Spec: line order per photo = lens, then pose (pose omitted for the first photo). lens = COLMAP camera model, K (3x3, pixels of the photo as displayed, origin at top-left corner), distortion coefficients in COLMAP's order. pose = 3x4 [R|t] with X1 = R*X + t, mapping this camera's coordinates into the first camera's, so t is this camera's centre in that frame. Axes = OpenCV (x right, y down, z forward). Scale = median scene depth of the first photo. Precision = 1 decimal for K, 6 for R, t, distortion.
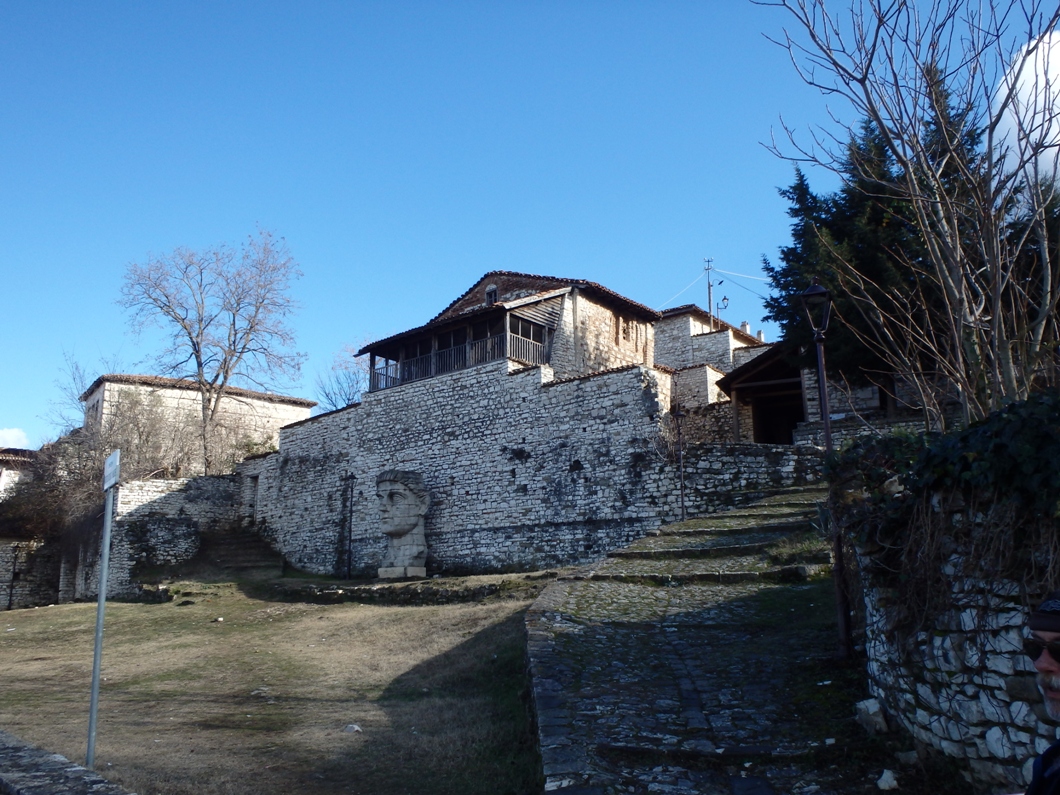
lens RADIAL K [[840.3, 0, 516.8], [0, 840.3, 446.5], [0, 0, 1]] dist [-0.058313, 0.021781]
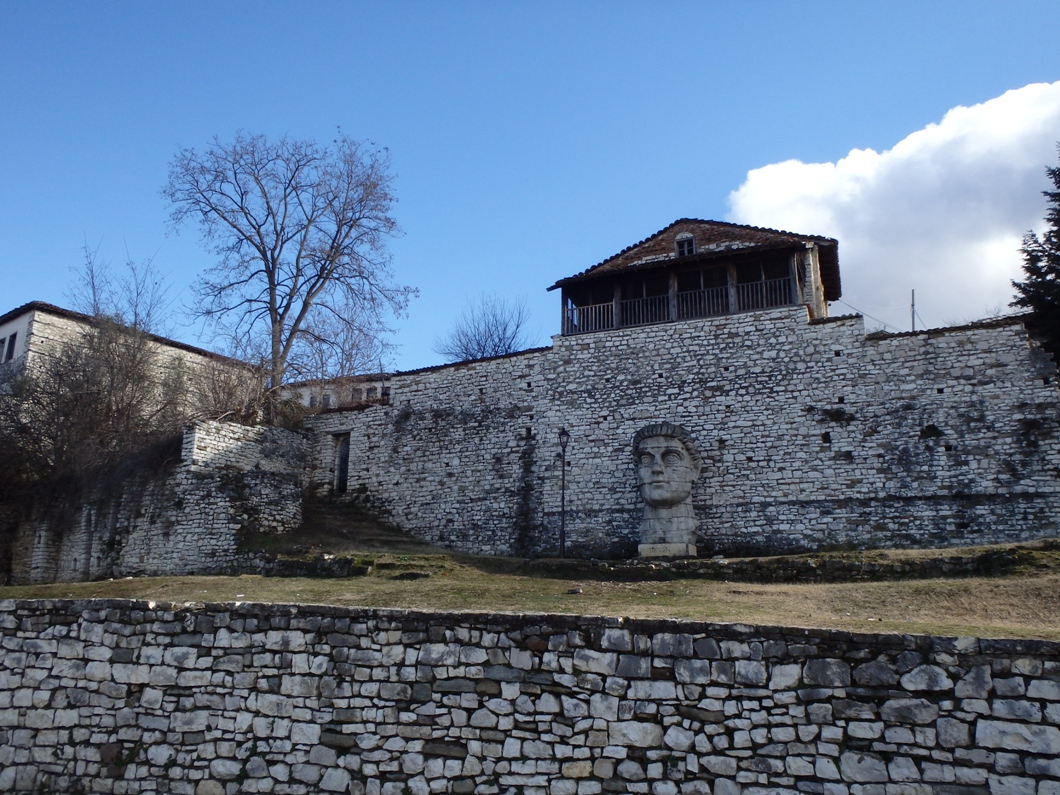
lens RADIAL K [[840.3, 0, 530.4], [0, 840.3, 456.2], [0, 0, 1]] dist [-0.058313, 0.021781]
pose [[0.963860, 0.083741, 0.252907, -0.458249], [-0.078796, 0.996450, -0.029639, 0.090258], [-0.254491, 0.008639, 0.967036, 0.247211]]
